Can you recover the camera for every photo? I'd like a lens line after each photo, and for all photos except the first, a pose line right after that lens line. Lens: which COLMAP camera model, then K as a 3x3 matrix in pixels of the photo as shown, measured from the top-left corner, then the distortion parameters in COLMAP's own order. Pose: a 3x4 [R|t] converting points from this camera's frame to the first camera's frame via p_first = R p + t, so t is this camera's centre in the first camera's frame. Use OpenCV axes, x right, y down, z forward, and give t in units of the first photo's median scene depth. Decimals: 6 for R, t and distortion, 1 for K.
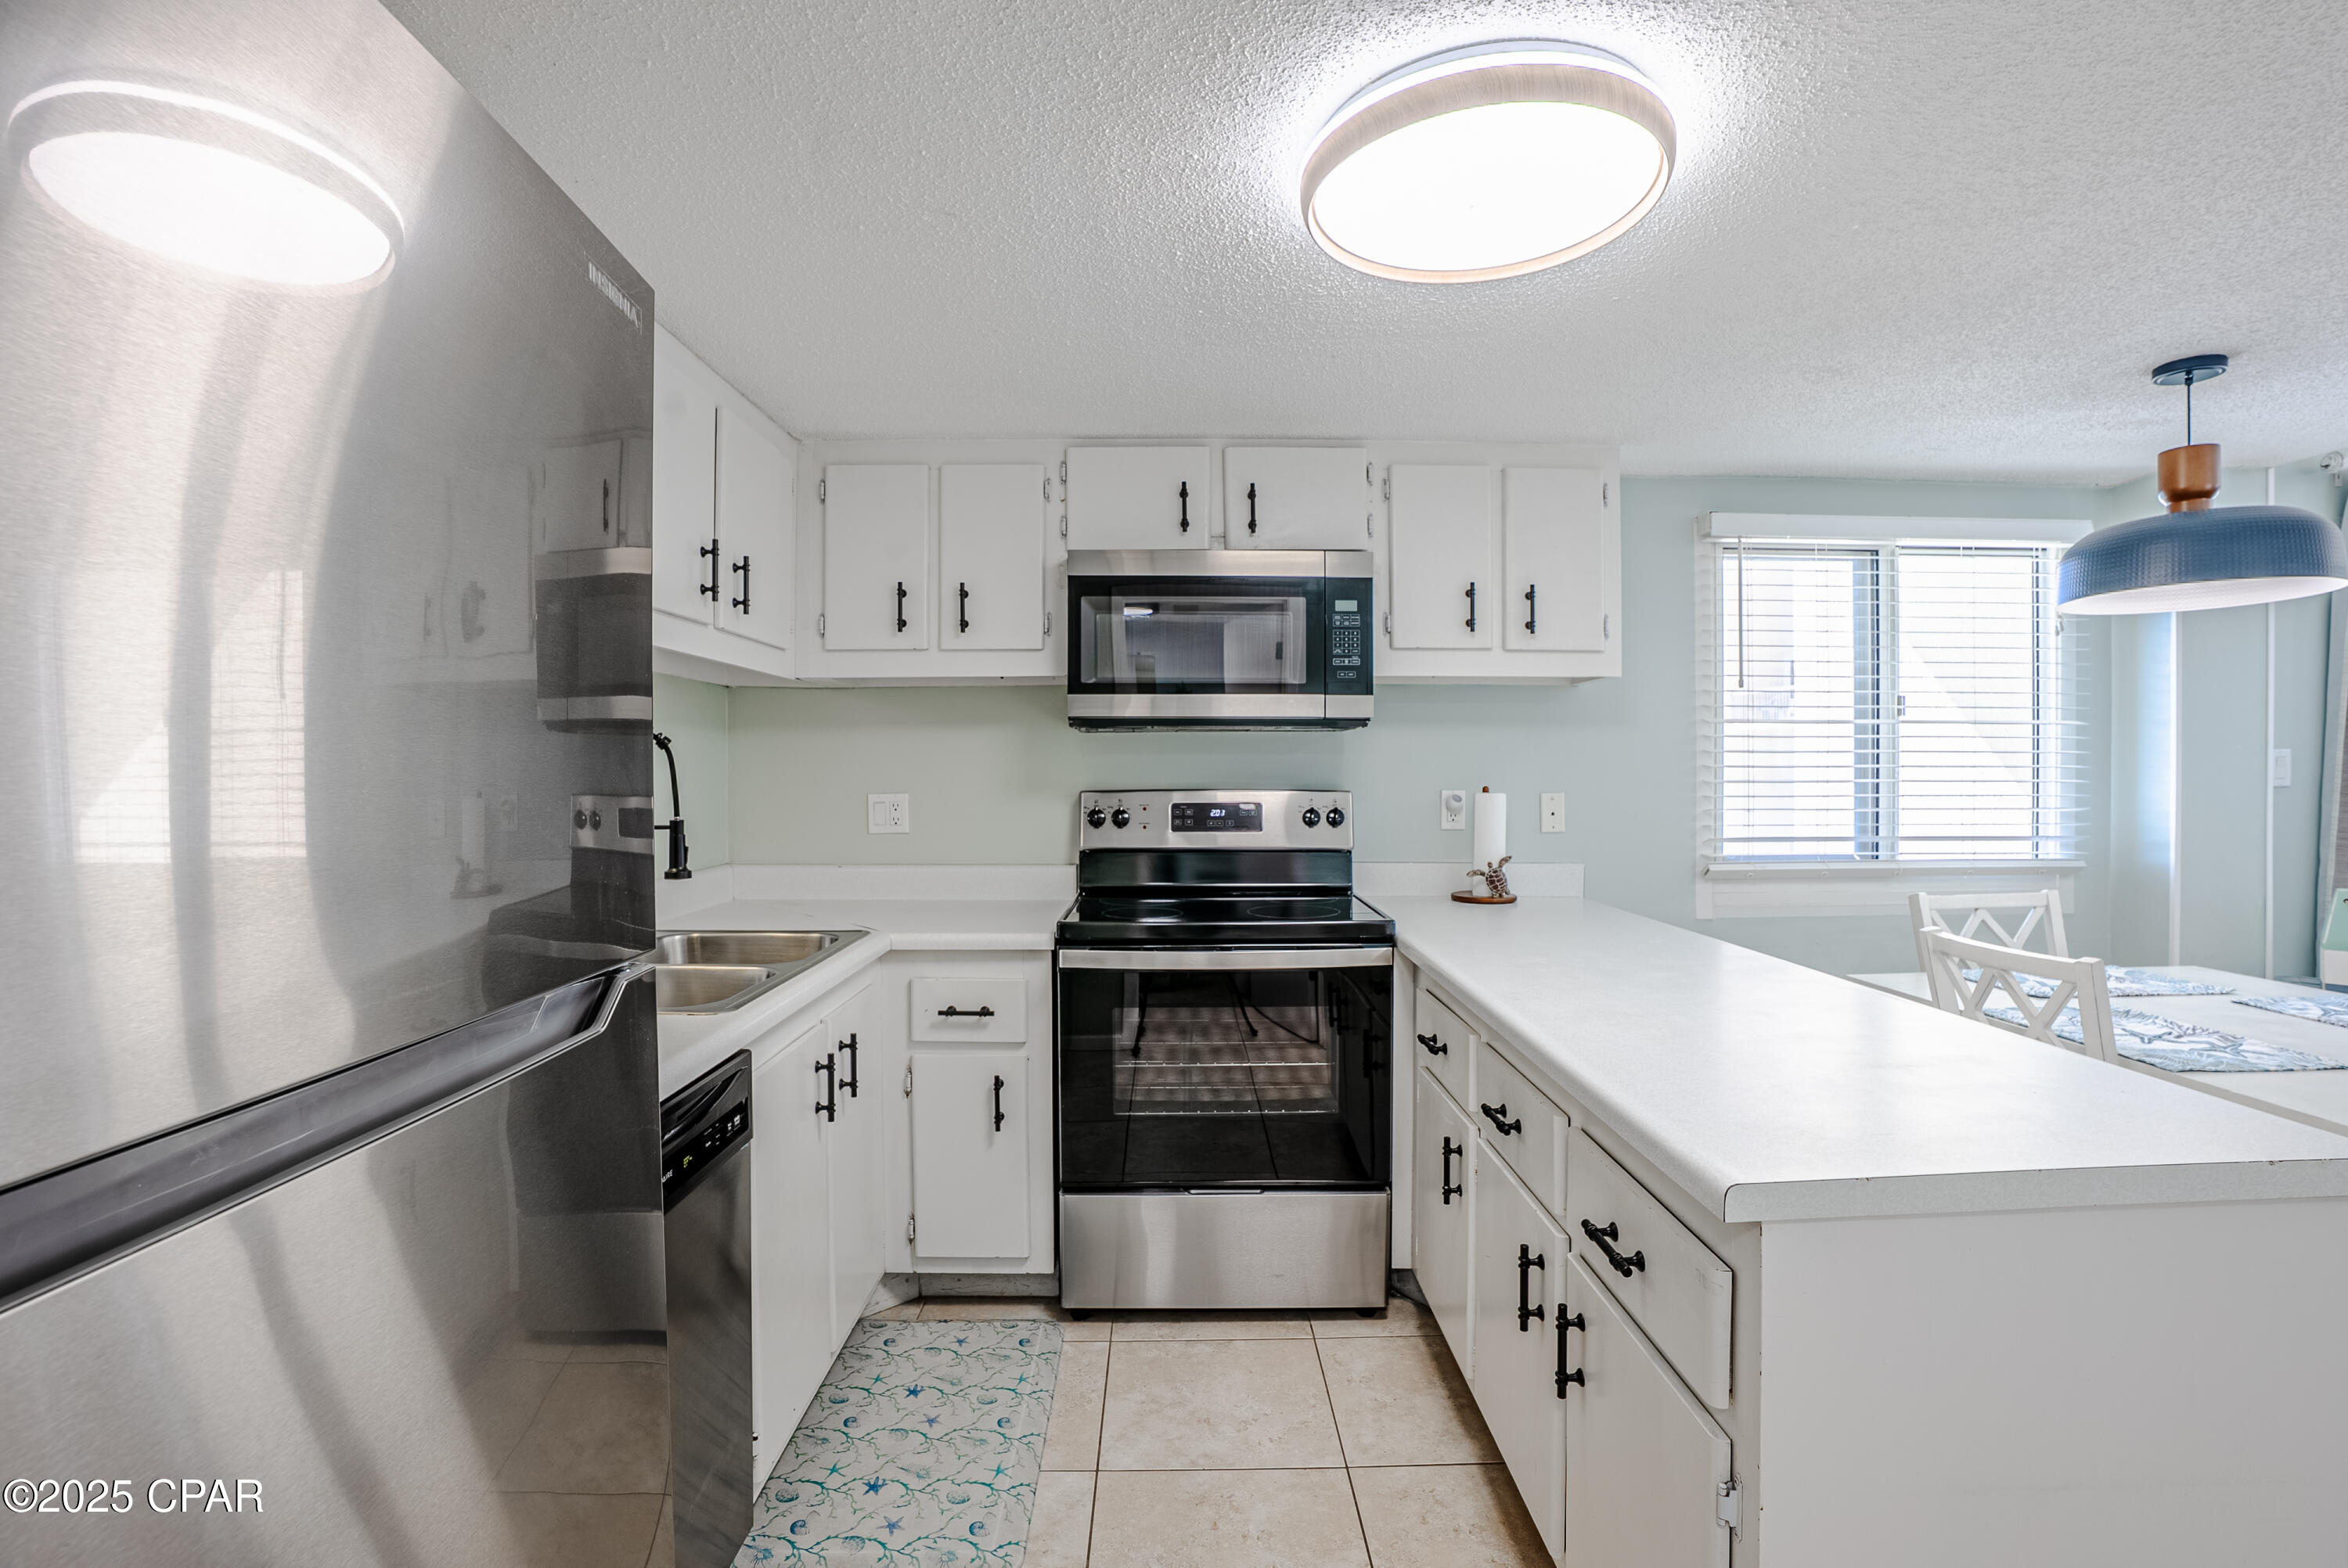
lens RADIAL K [[1096.7, 0, 1171.8], [0, 1096.7, 781.3], [0, 0, 1]] dist [-0.068258, 0.024217]
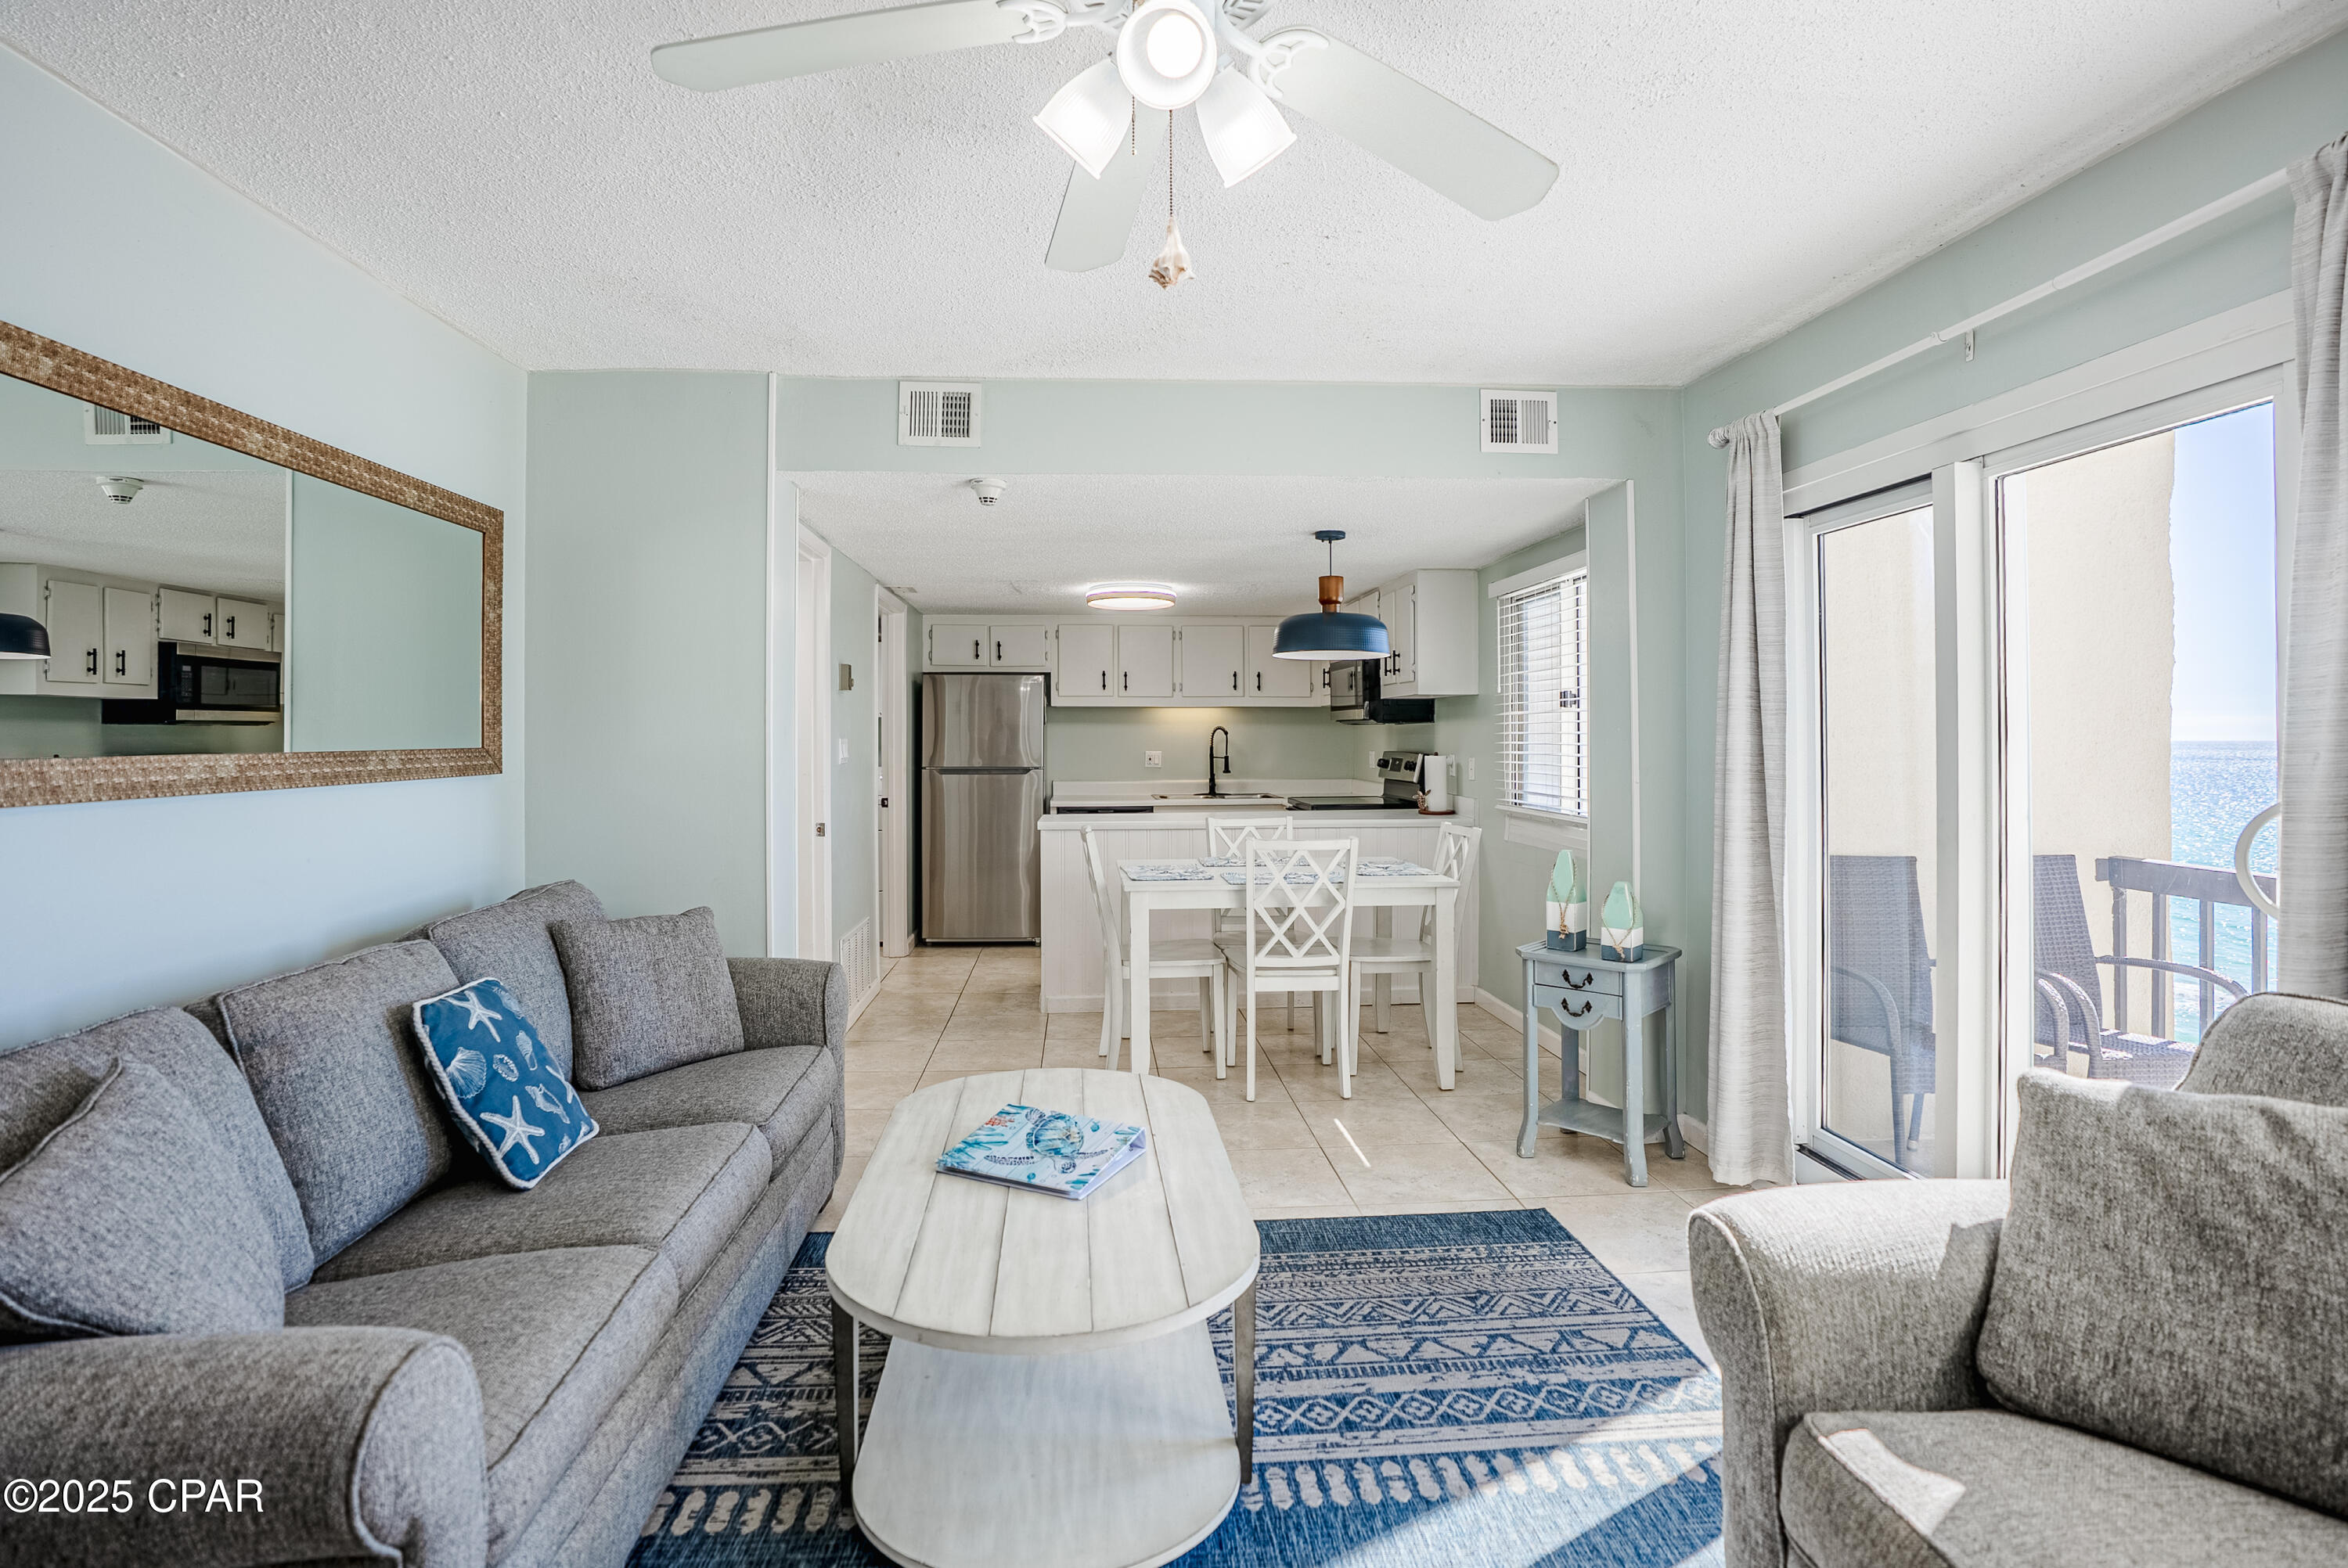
lens RADIAL K [[1096.7, 0, 1158.8], [0, 1096.7, 738.5], [0, 0, 1]] dist [-0.068258, 0.024217]
pose [[0.054062, 0.004423, -0.998528, 2.315134], [-0.012480, 0.999915, 0.003753, -0.023616], [0.998460, 0.012259, 0.054112, 0.468526]]
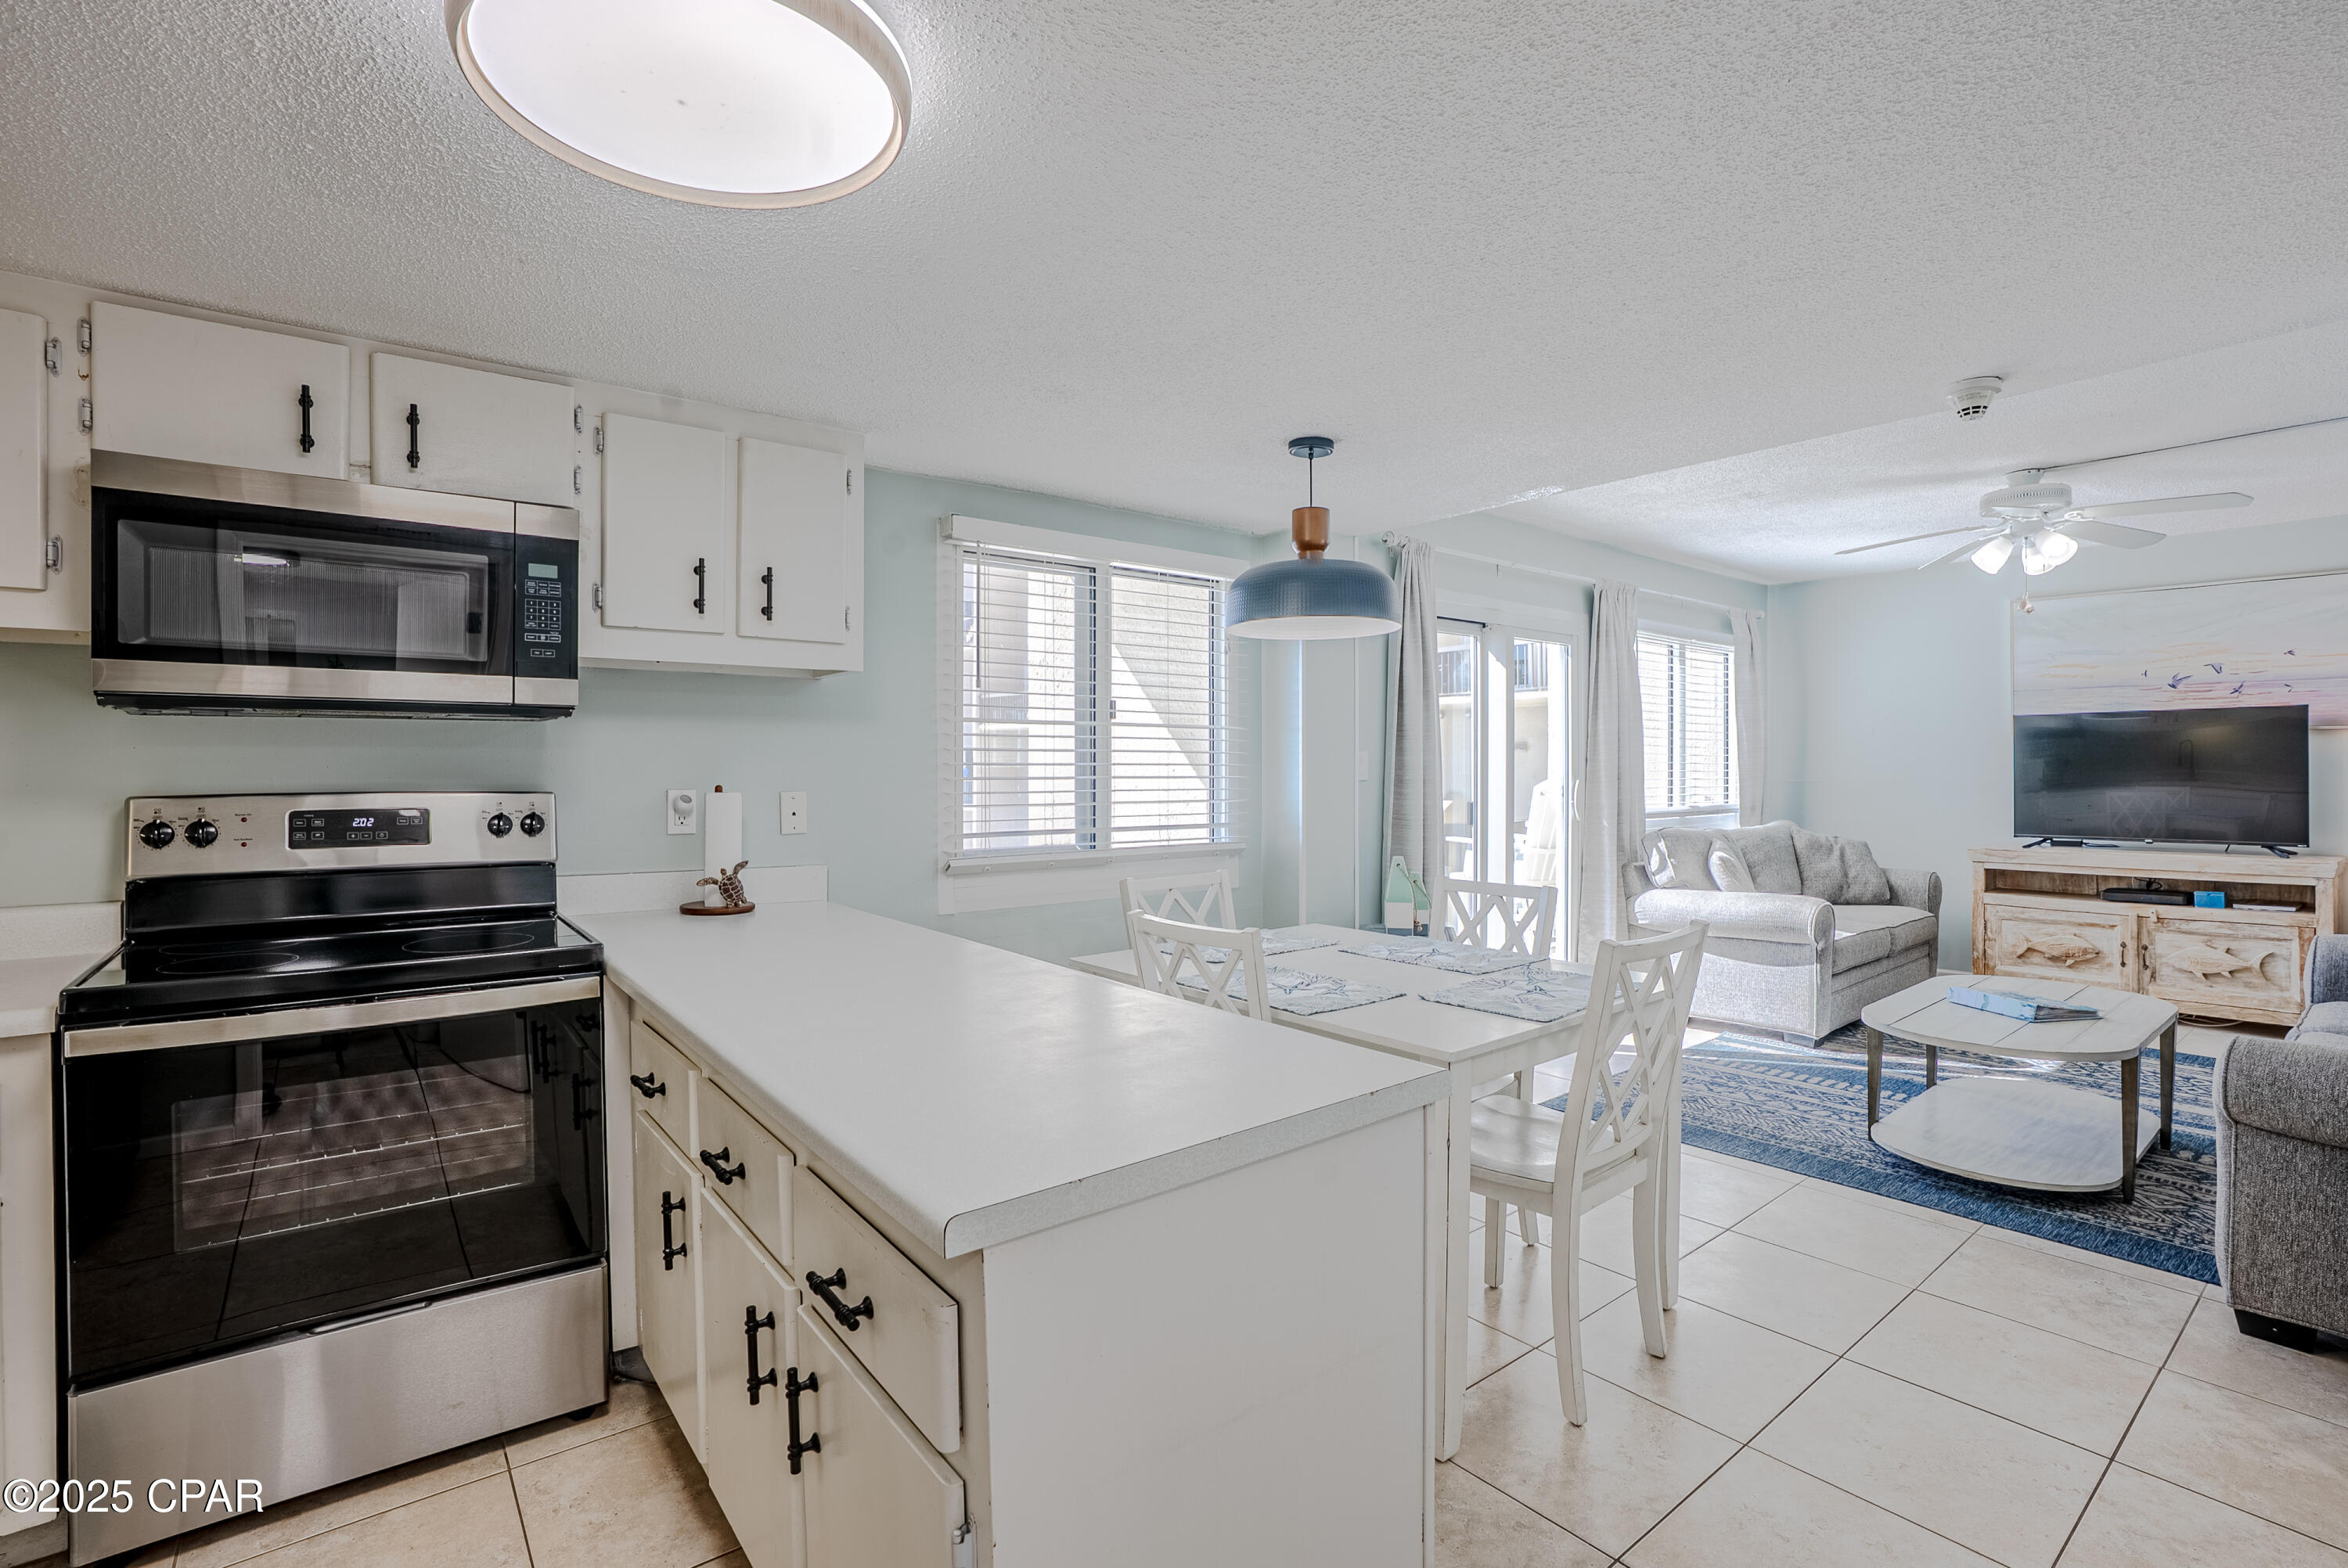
lens RADIAL K [[1096.7, 0, 1178.7], [0, 1096.7, 768.9], [0, 0, 1]] dist [-0.068258, 0.024217]
pose [[0.793086, -0.000134, 0.609110, 0.045653], [0.005187, 0.999965, -0.006534, -0.001352], [-0.609088, 0.008341, 0.793059, 0.056675]]
